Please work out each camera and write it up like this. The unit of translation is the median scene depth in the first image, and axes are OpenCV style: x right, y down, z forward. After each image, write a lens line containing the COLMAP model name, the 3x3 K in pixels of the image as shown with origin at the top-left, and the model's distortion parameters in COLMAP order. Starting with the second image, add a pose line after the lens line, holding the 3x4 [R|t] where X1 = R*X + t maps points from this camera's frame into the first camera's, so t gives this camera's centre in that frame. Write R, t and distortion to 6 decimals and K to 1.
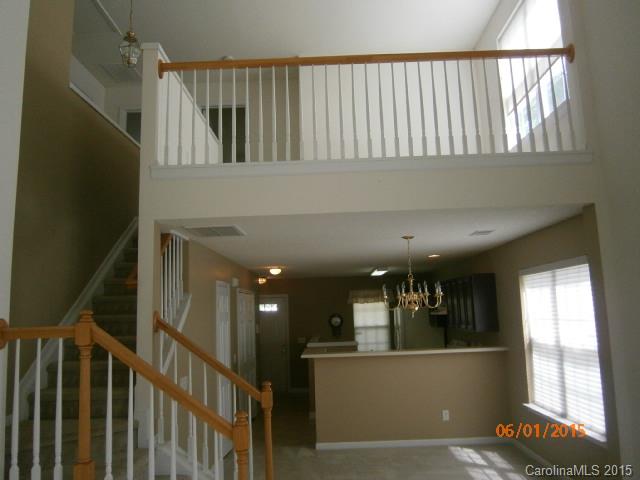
lens RADIAL K [[516.7, 0, 319.5], [0, 516.7, 239.5], [0, 0, 1]] dist [-0.037104, 0.024648]
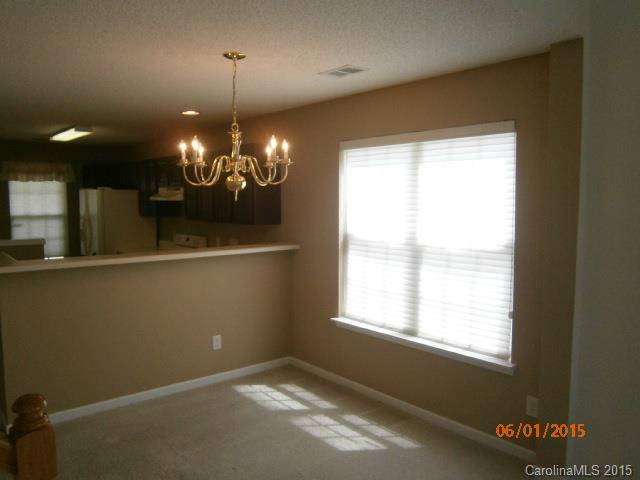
lens RADIAL K [[516.7, 0, 319.6], [0, 516.7, 242.1], [0, 0, 1]] dist [-0.037104, 0.024648]
pose [[0.759718, -0.018267, 0.649996, -0.115229], [-0.119263, 0.978734, 0.166901, 0.083560], [-0.639222, -0.204318, 0.741383, 0.466696]]
